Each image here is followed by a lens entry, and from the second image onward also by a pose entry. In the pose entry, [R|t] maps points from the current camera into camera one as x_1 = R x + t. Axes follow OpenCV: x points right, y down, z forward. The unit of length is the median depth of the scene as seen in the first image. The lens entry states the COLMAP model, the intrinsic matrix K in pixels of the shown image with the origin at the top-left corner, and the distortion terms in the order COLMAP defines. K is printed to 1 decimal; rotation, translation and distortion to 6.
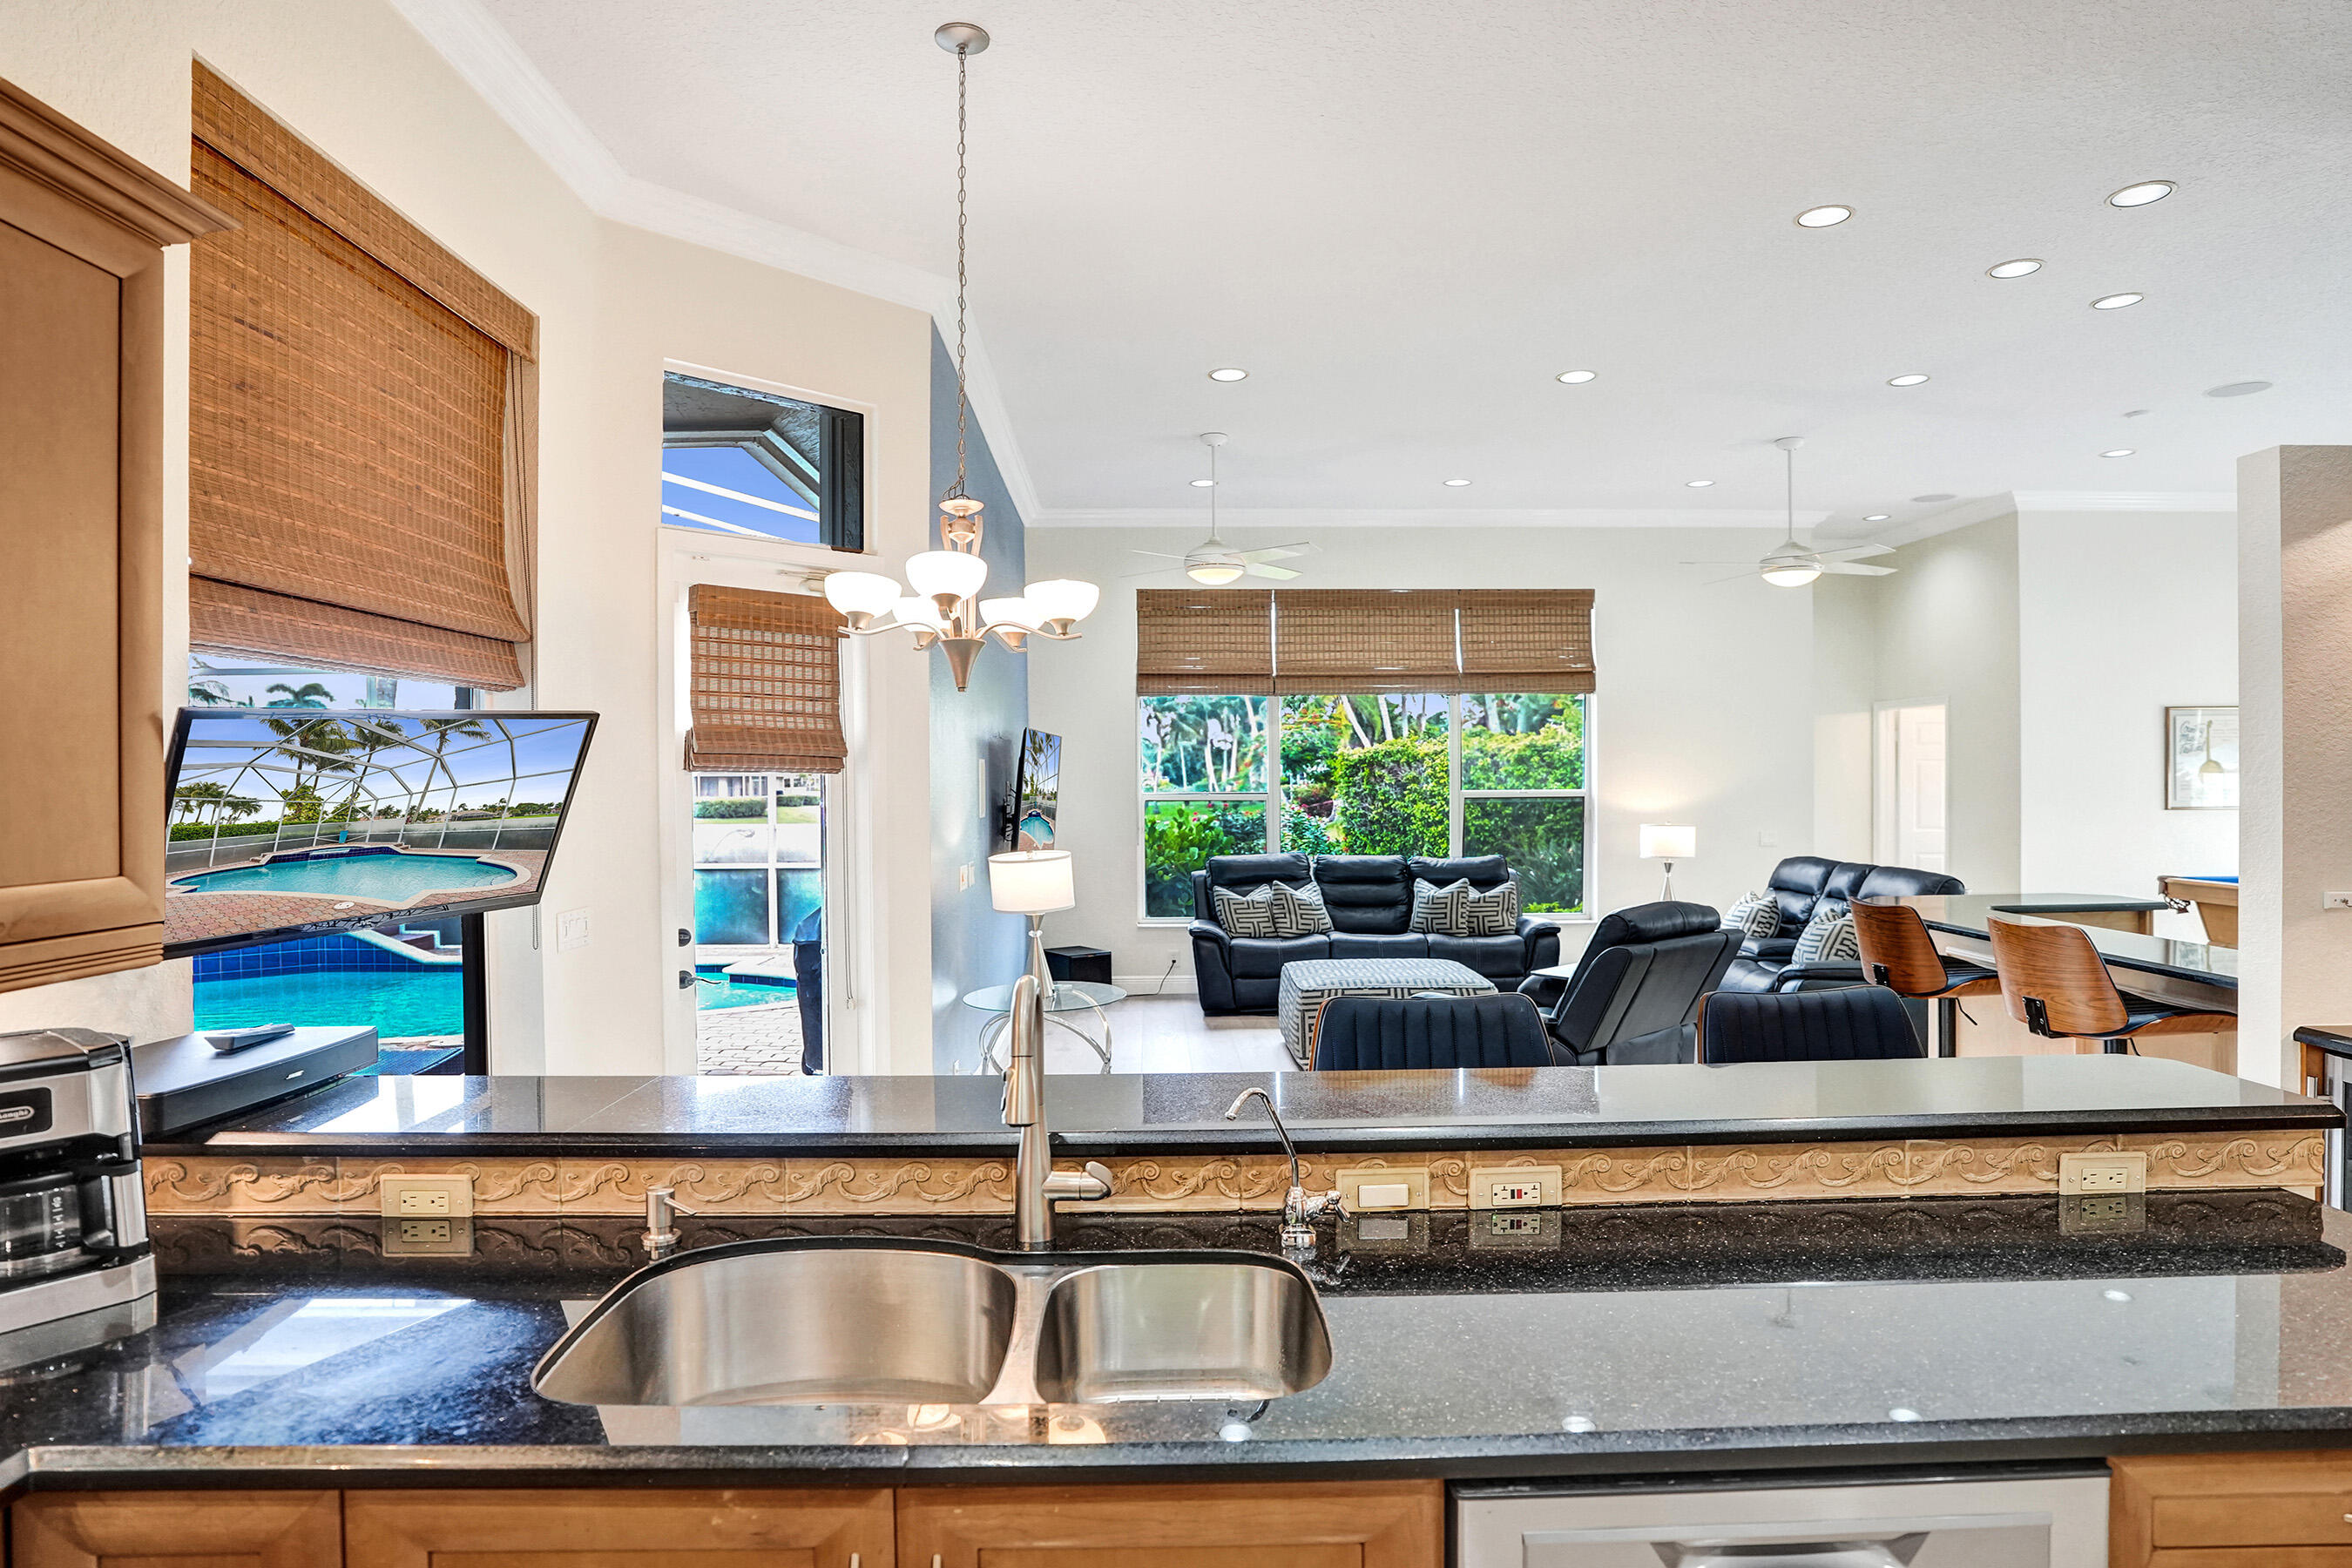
lens RADIAL K [[1321.7, 0, 1178.9], [0, 1321.7, 777.0], [0, 0, 1]] dist [-0.061367, 0.024833]
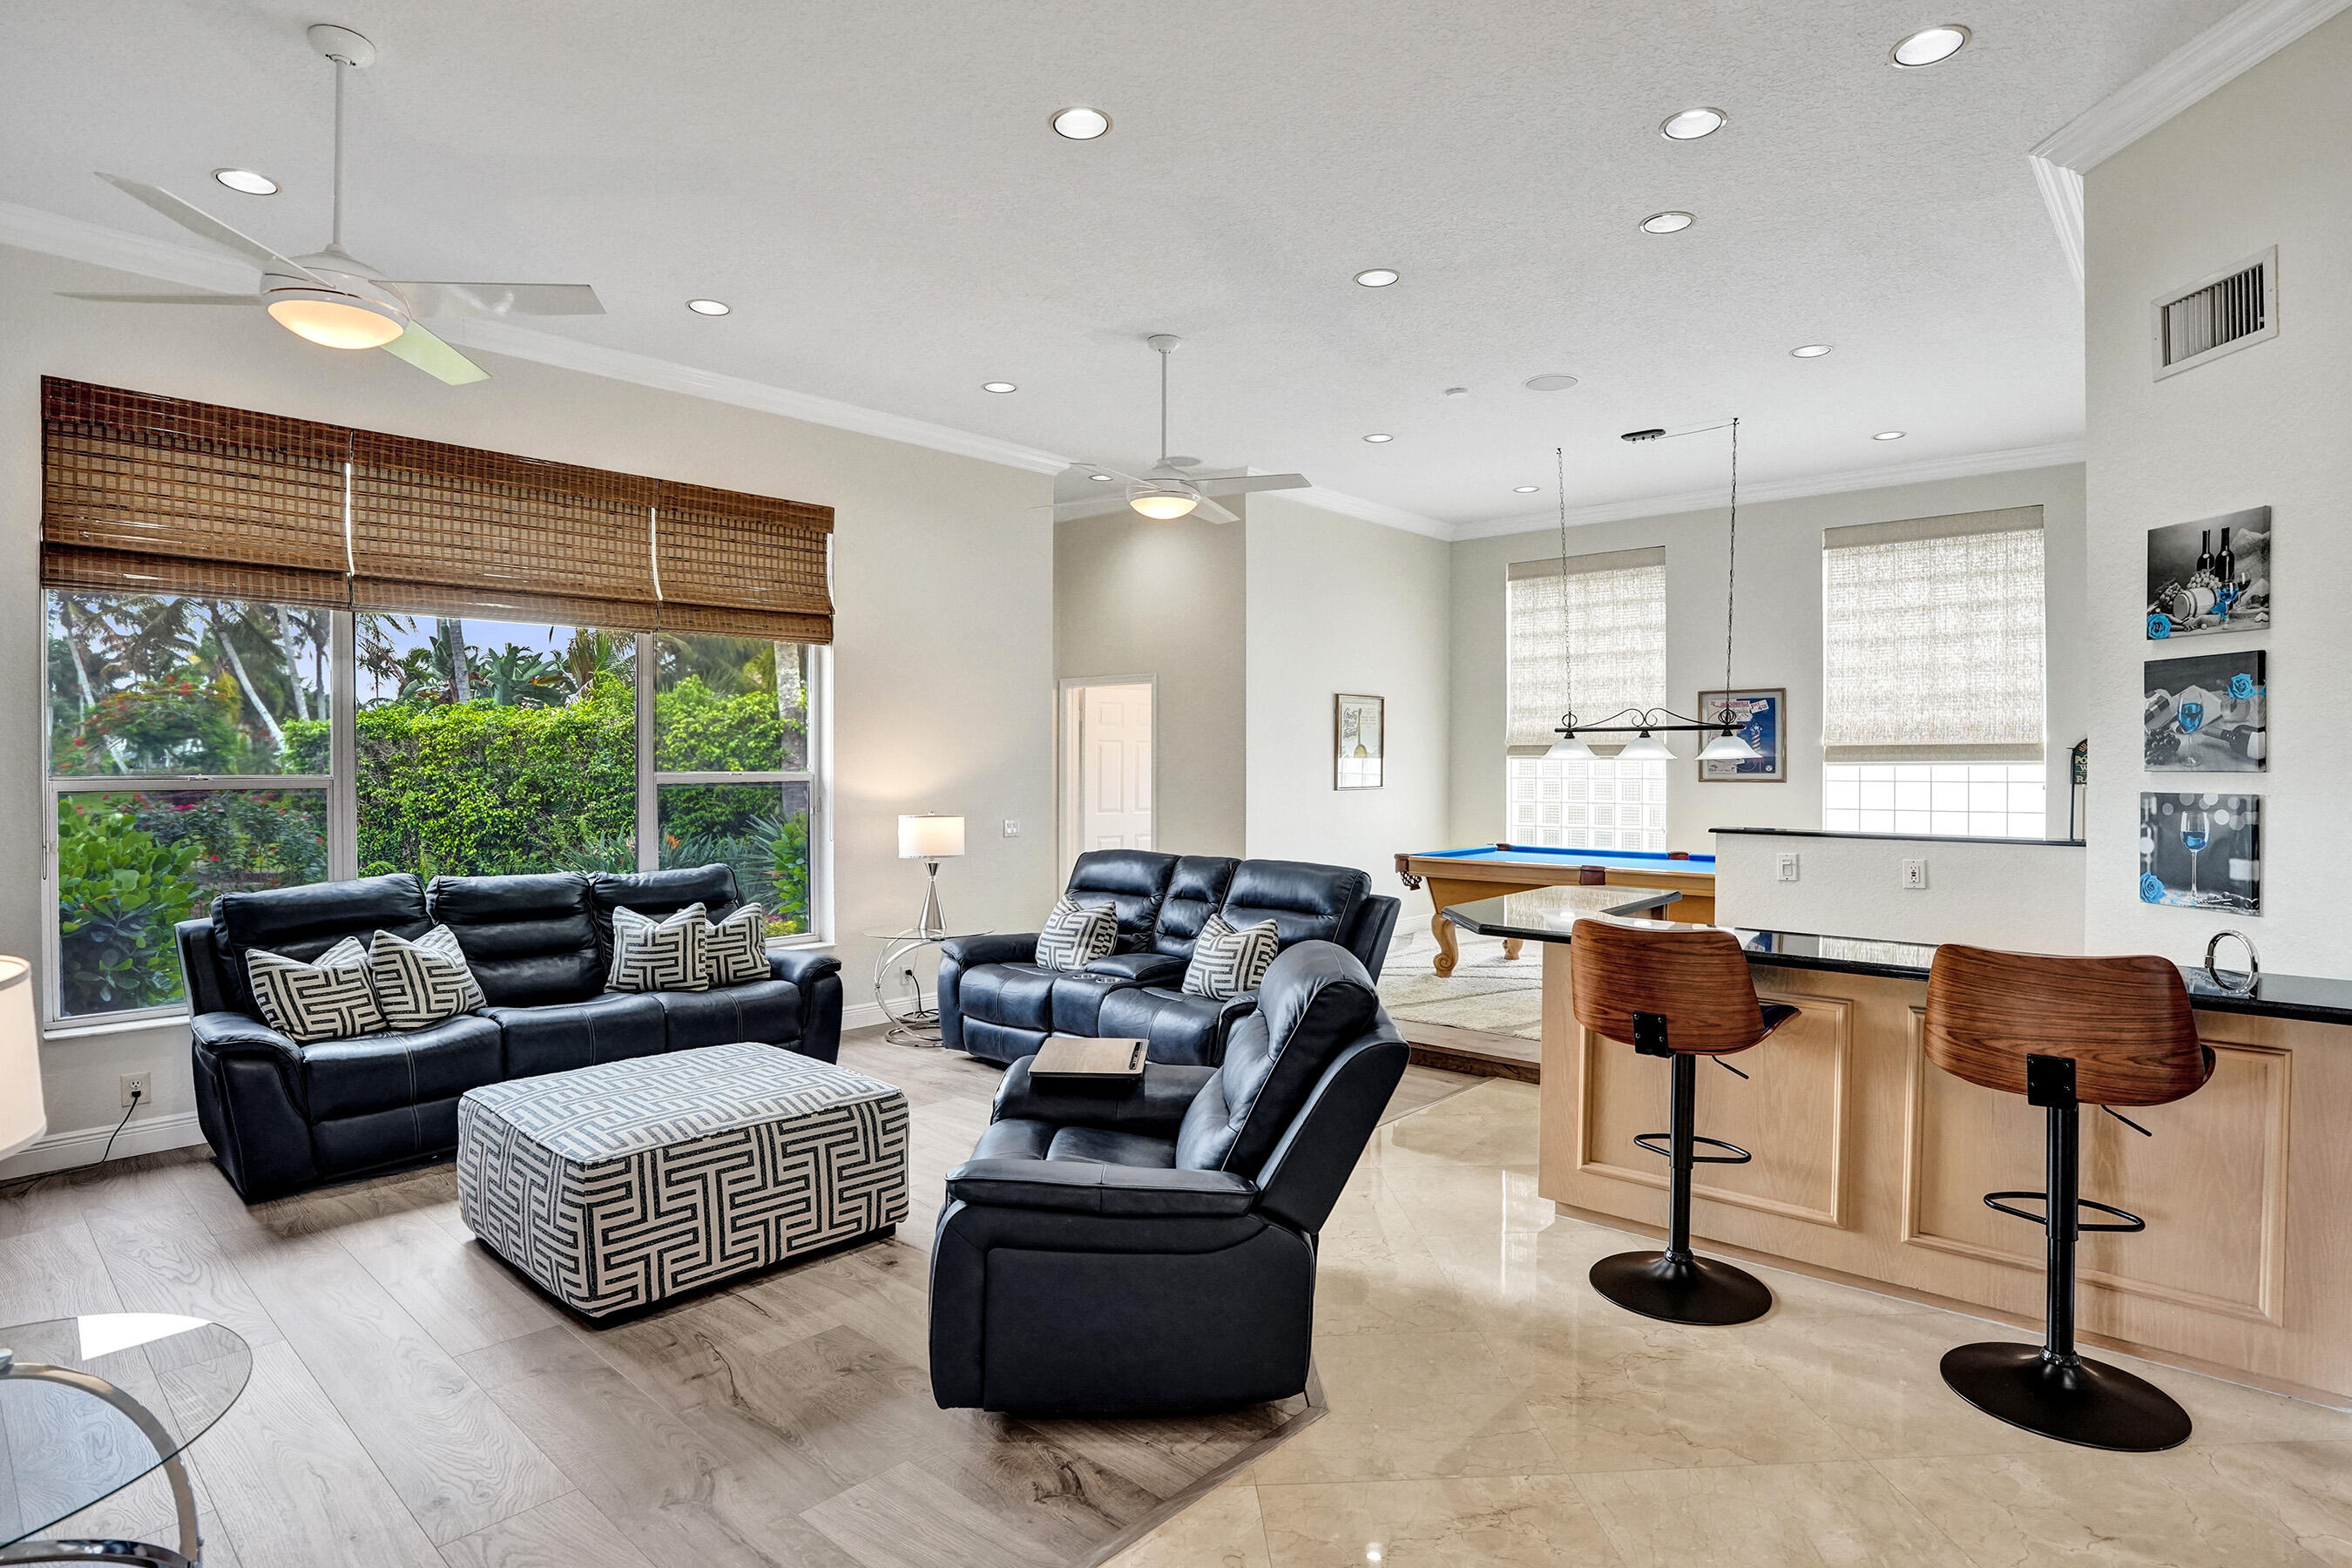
lens RADIAL K [[1232.3, 0, 1180.1], [0, 1232.3, 768.2], [0, 0, 1]] dist [-0.057825, 0.023038]
pose [[0.690929, 0.001939, 0.722920, -0.081739], [-0.005353, 0.999983, 0.002434, 0.007087], [-0.722903, -0.005551, 0.690928, 0.502972]]
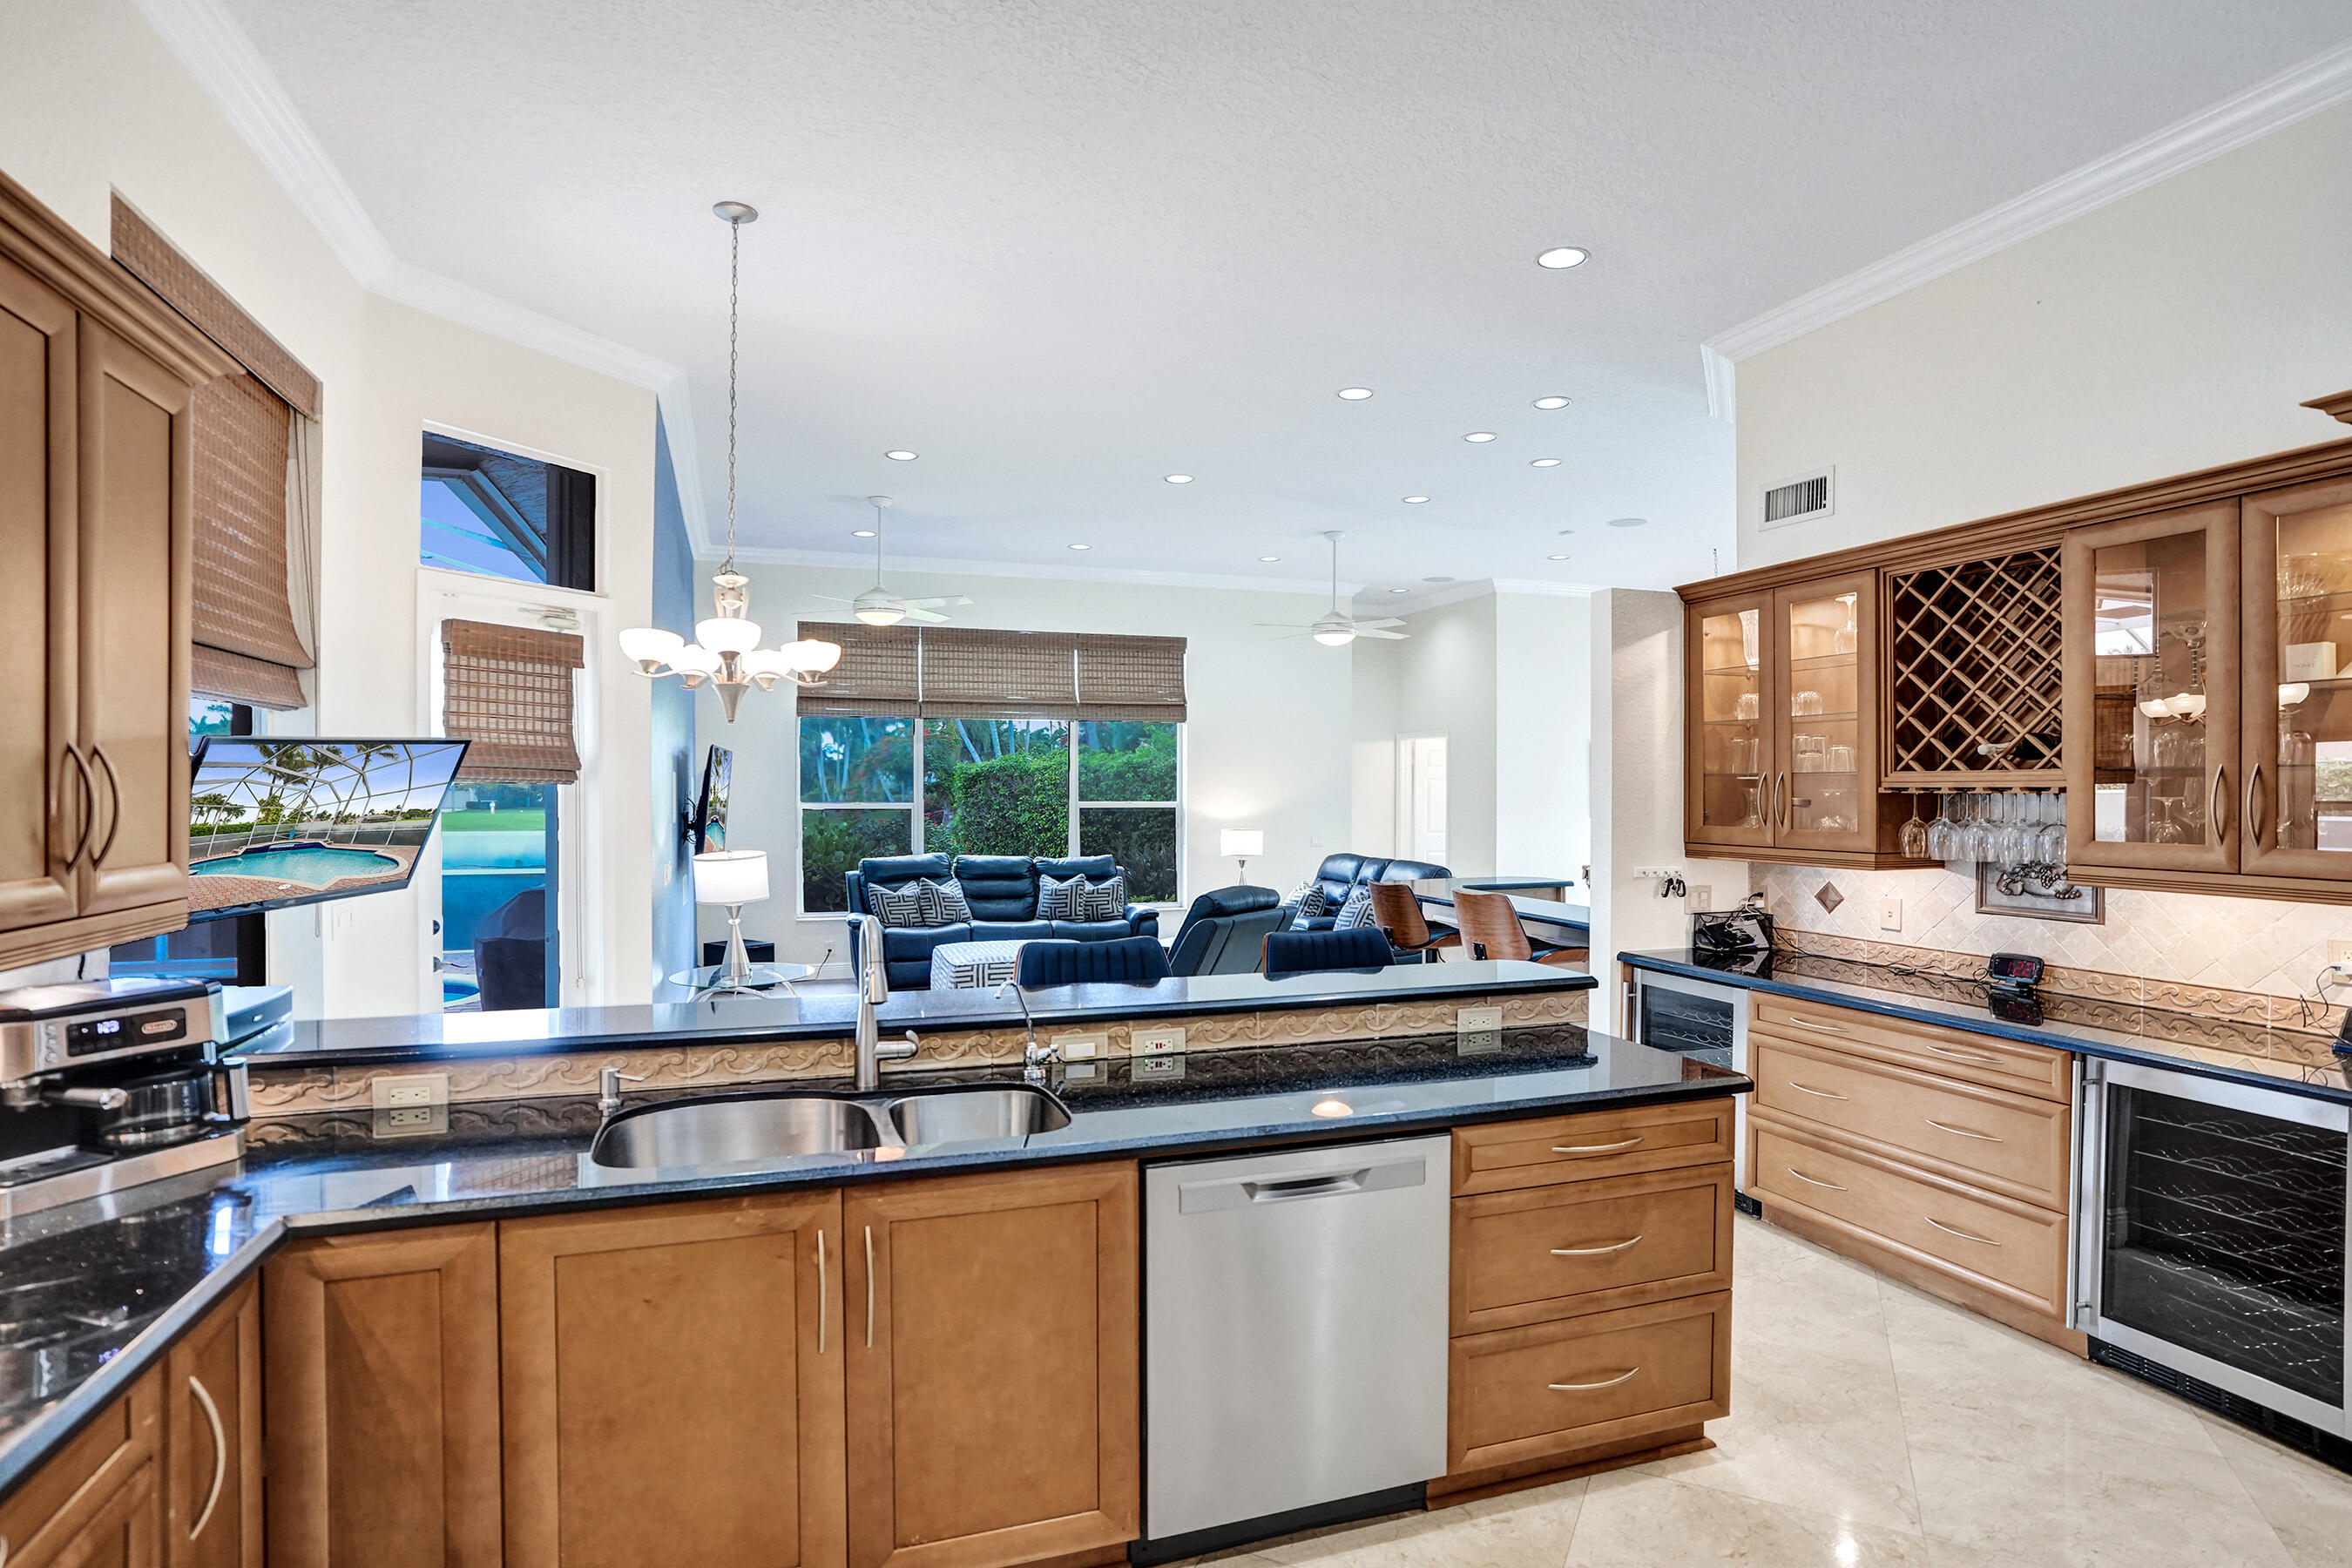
lens RADIAL K [[1232.3, 0, 1193.6], [0, 1232.3, 789.7], [0, 0, 1]] dist [-0.057825, 0.023038]
pose [[0.949504, 0.006501, 0.313687, -0.052132], [-0.006923, 0.999976, 0.000230, -0.001634], [-0.313678, -0.002390, 0.949526, -0.133709]]
